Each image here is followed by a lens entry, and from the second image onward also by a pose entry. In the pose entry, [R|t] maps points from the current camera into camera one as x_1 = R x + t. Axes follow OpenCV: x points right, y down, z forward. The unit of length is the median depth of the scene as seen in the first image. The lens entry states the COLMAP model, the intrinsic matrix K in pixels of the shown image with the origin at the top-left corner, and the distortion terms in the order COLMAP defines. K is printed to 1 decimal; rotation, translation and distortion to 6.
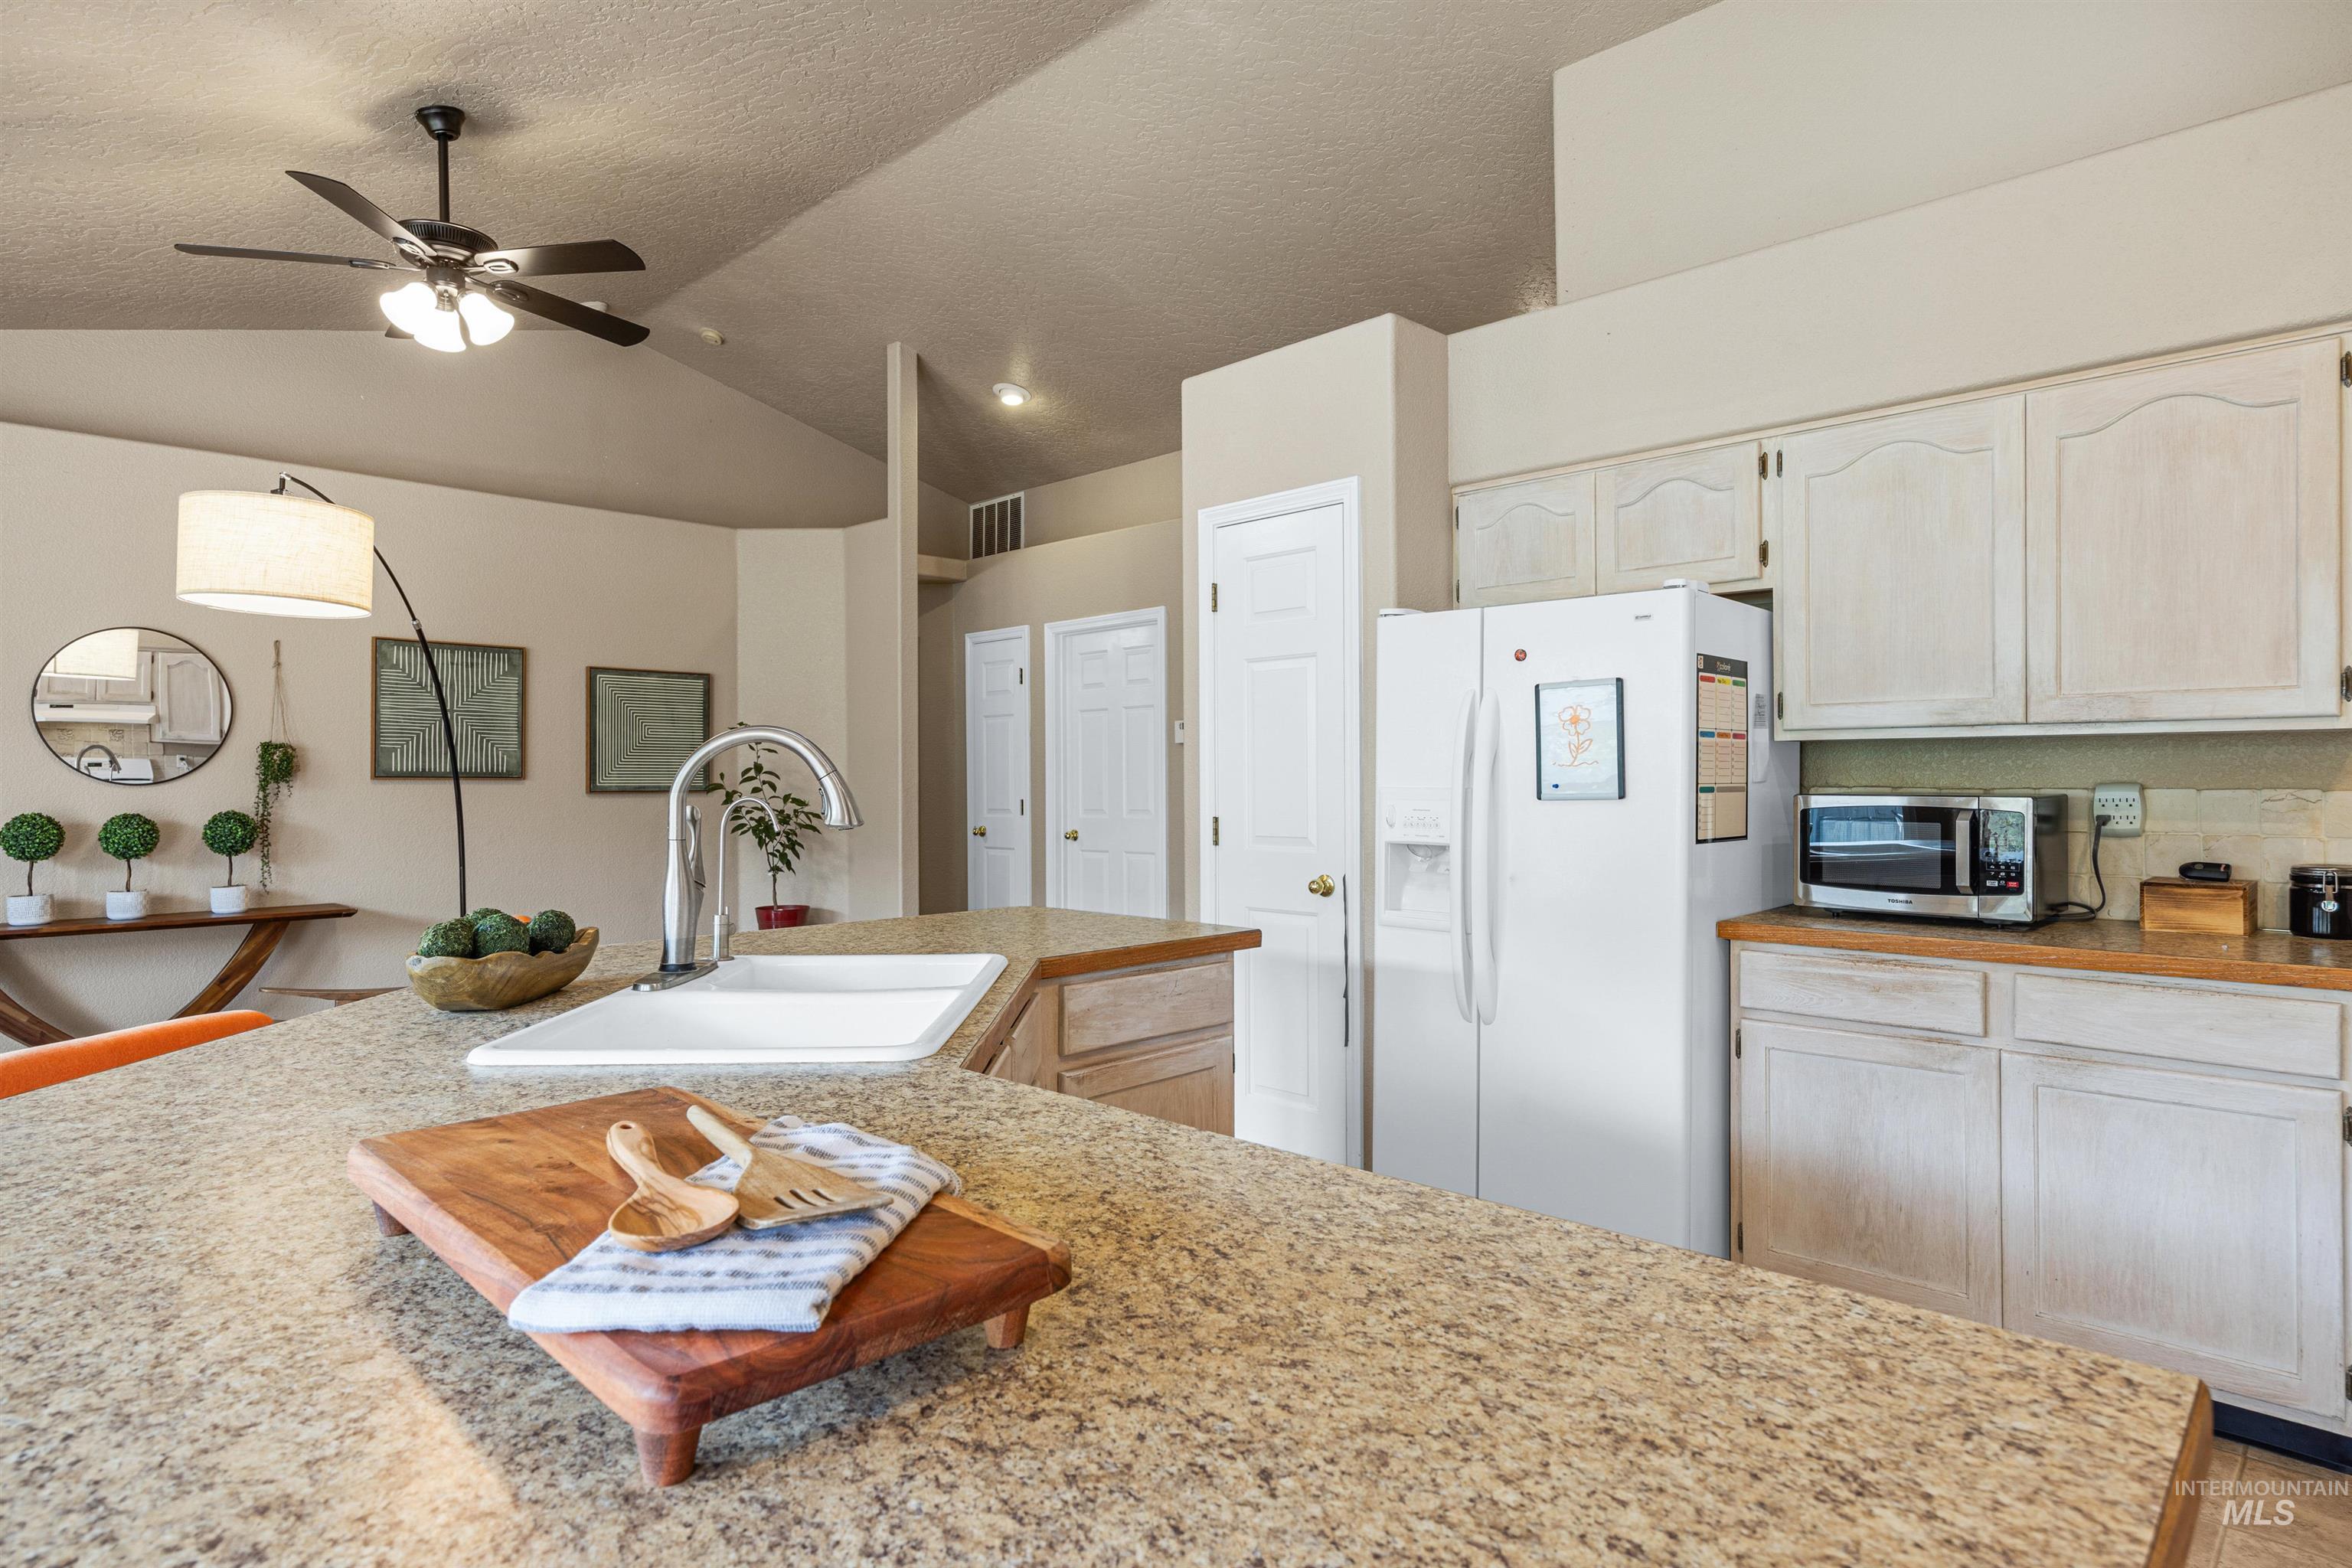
lens RADIAL K [[1291.9, 0, 1176.0], [0, 1291.9, 784.0], [0, 0, 1]] dist [0.001725, 0.000366]
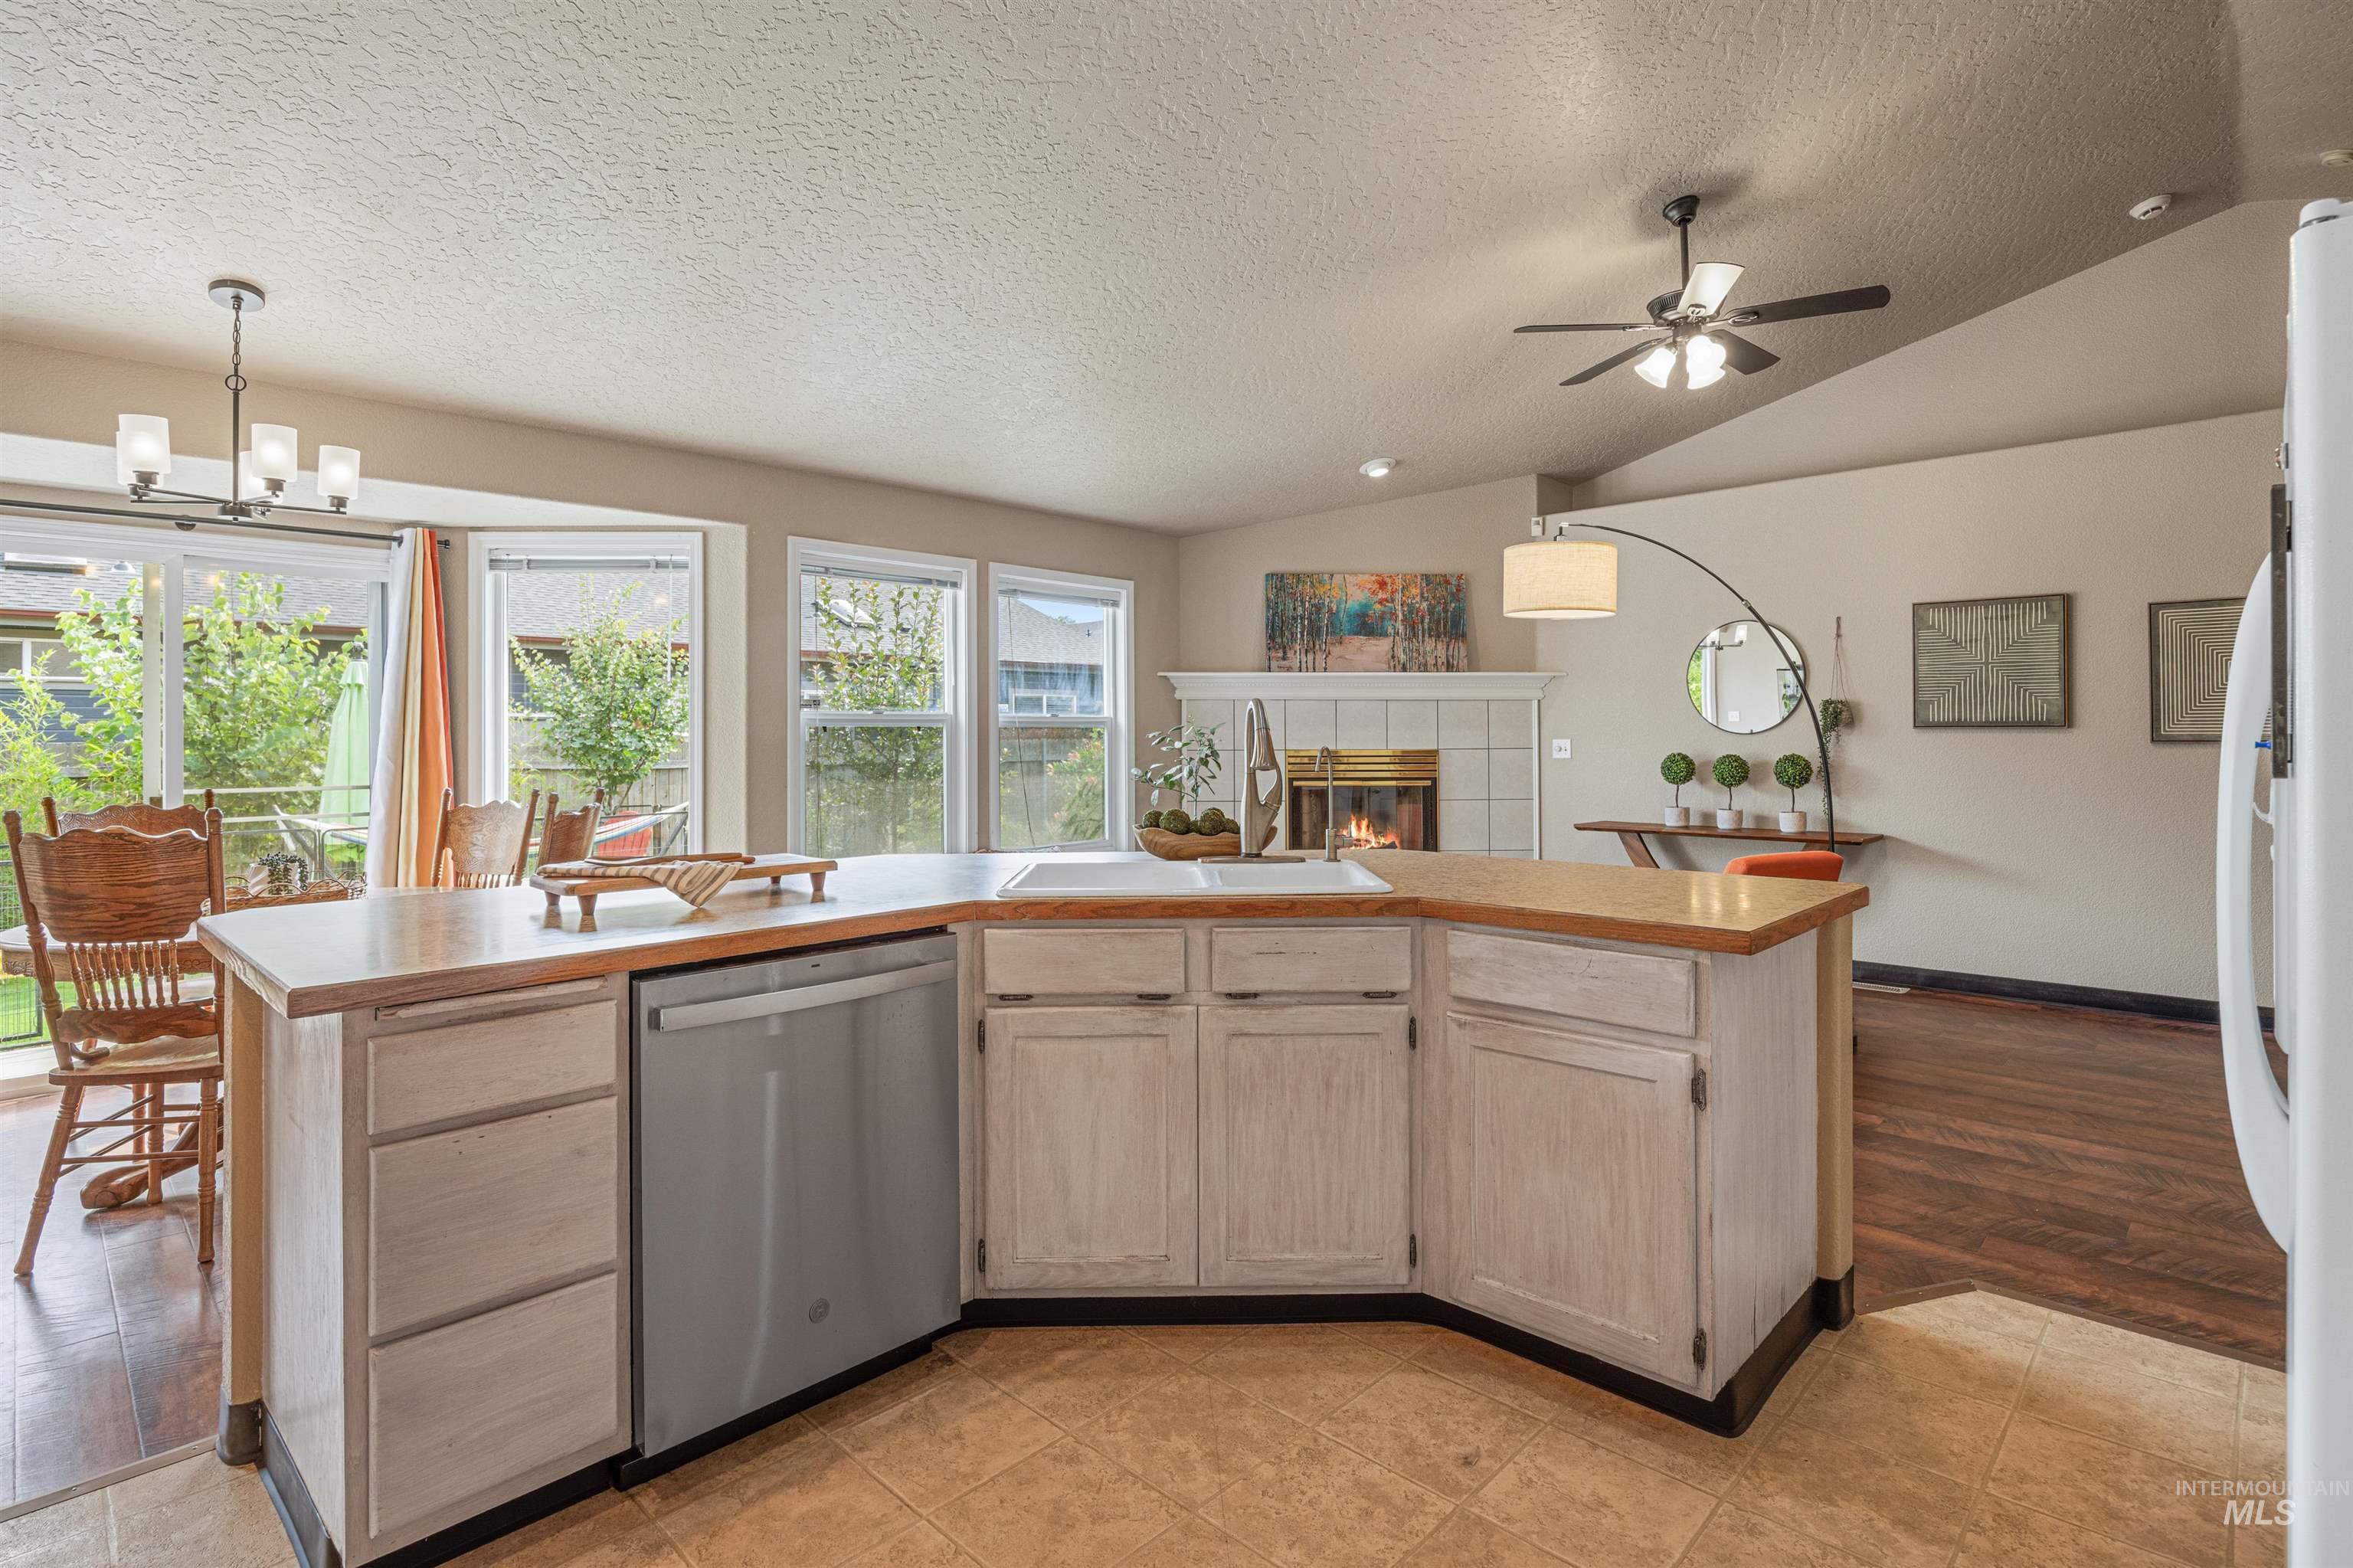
lens RADIAL K [[1159.3, 0, 1172.7], [0, 1159.3, 730.7], [0, 0, 1]] dist [0.001816, -0.000035]
pose [[0.021707, -0.000016, -0.999764, 0.434103], [0.004726, 0.999989, 0.000086, -0.005790], [0.999753, -0.004727, 0.021706, 0.373018]]
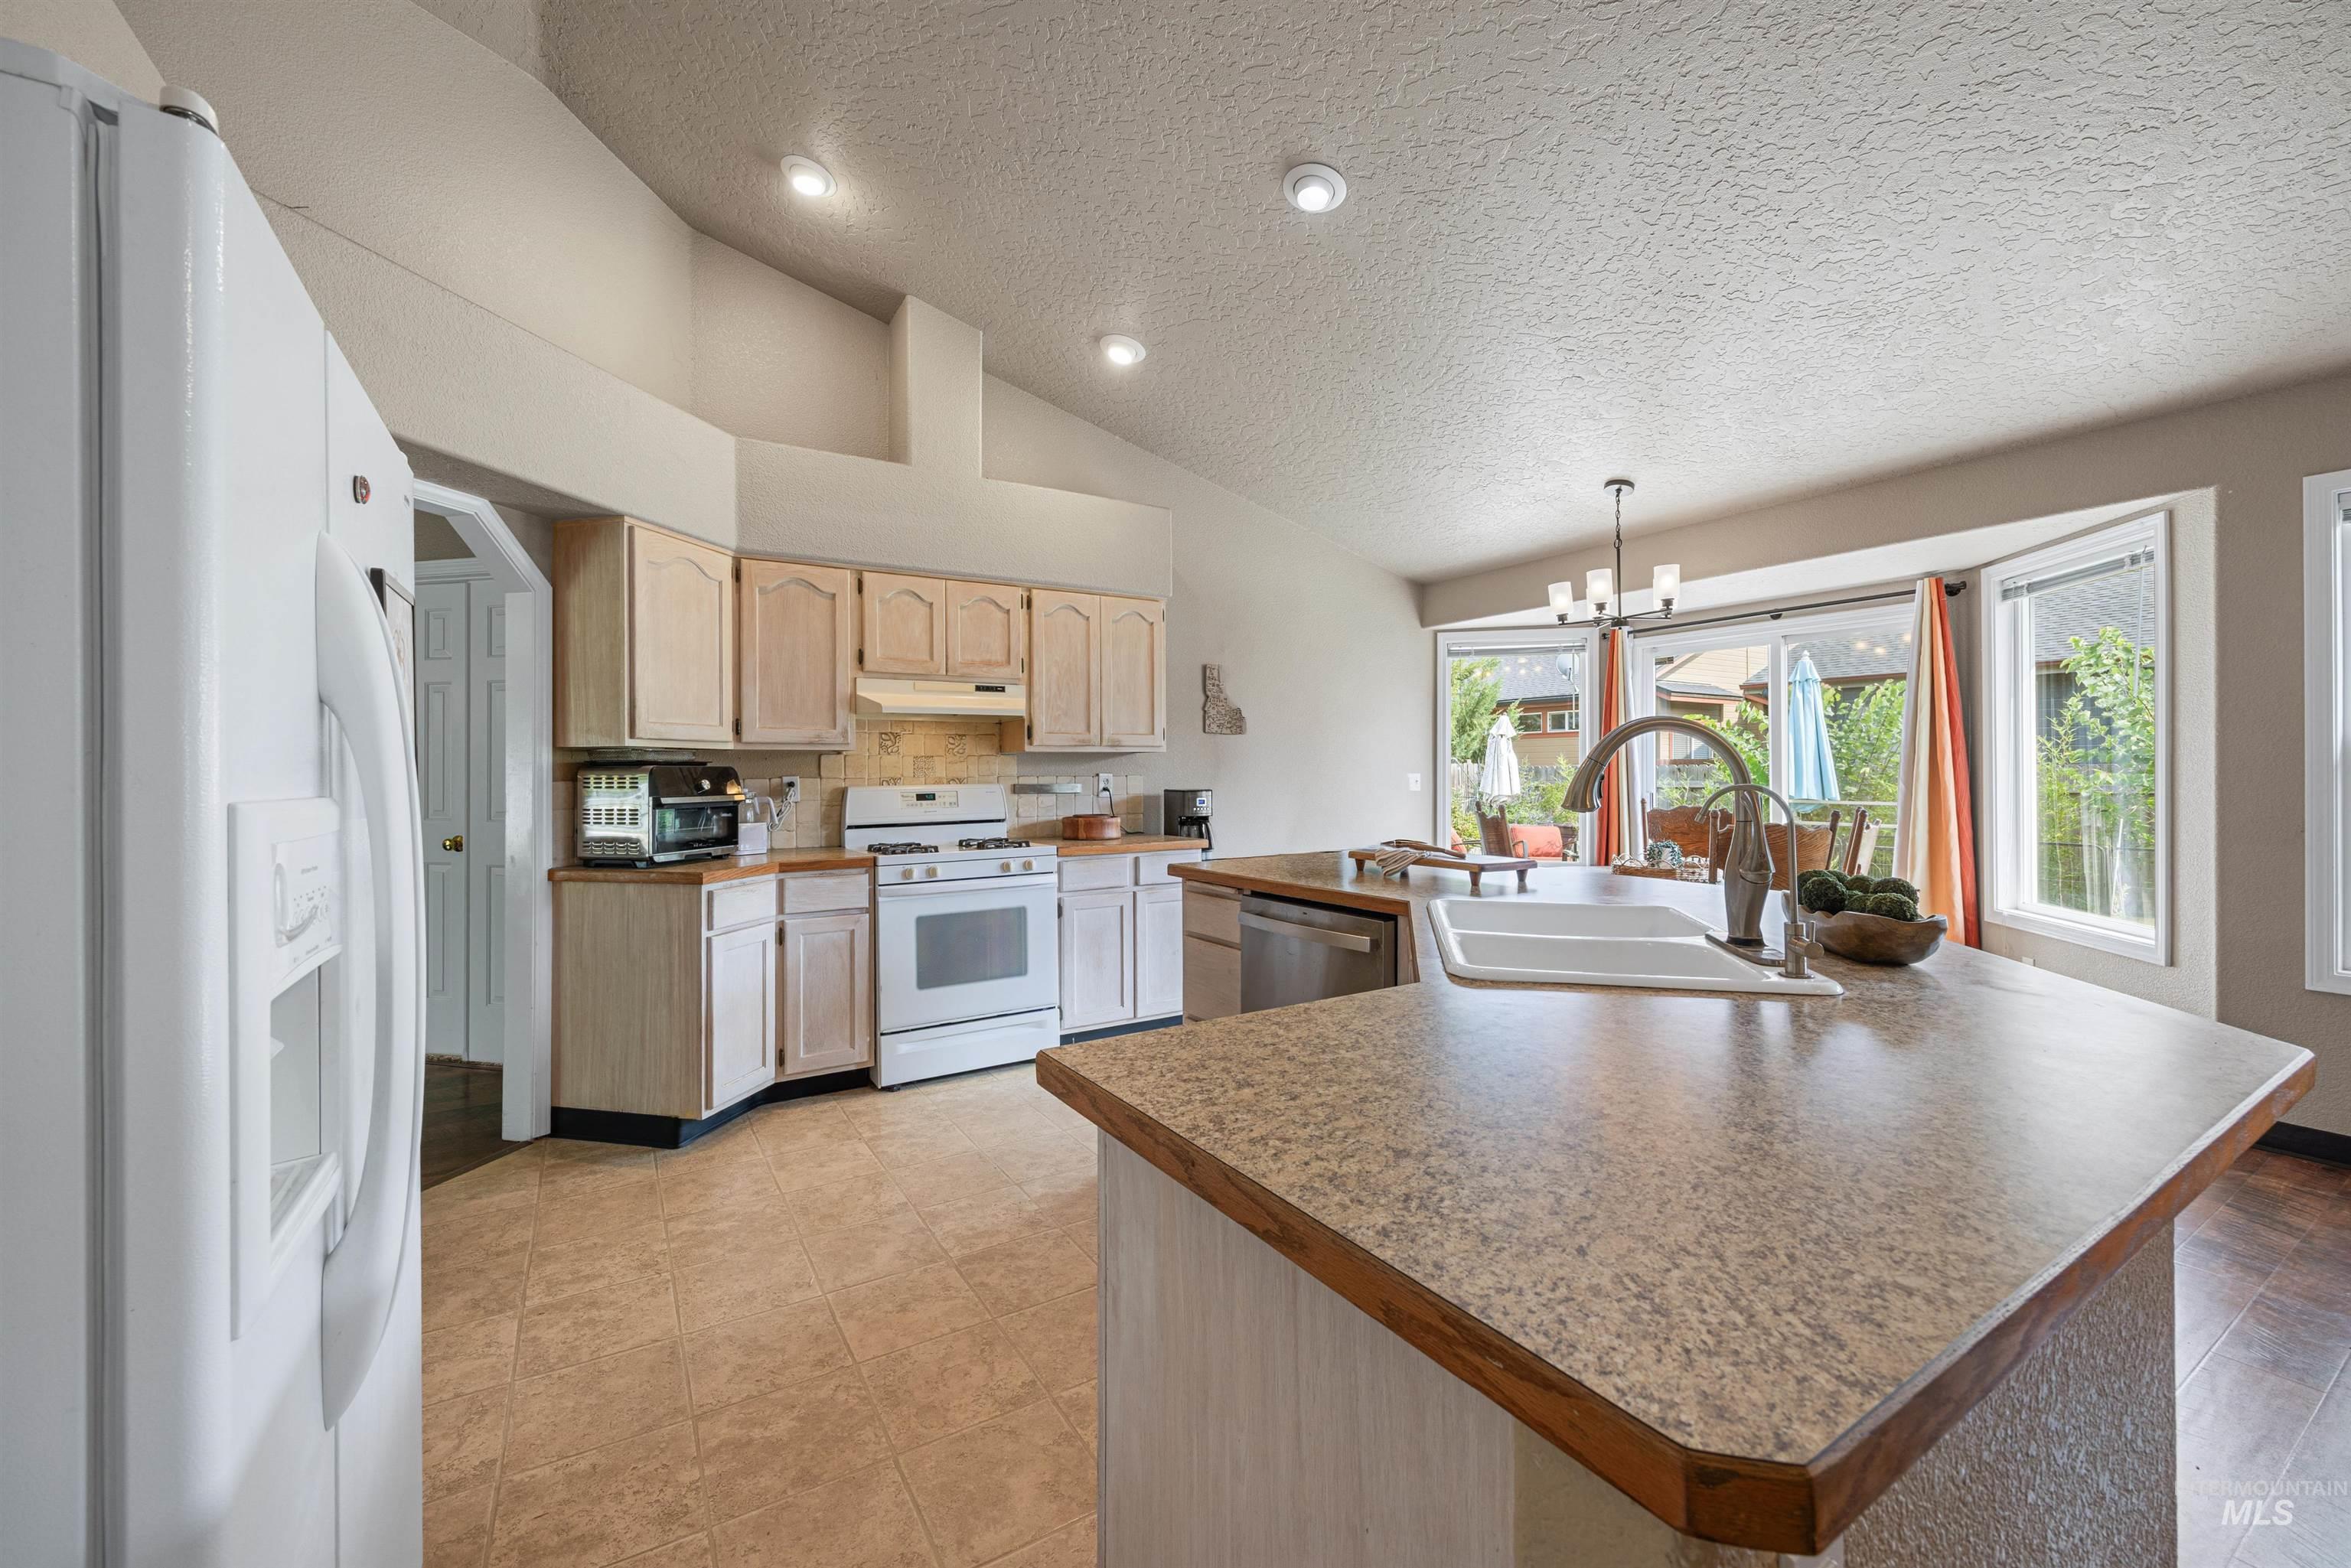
lens RADIAL K [[916.3, 0, 1166.6], [0, 916.3, 769.1], [0, 0, 1]] dist [0.000312, 0.000115]
pose [[-0.974189, 0.008320, 0.225583, -0.047446], [0.008583, 0.999963, 0.000186, -0.000860], [-0.225573, 0.002117, -0.974224, 0.804459]]
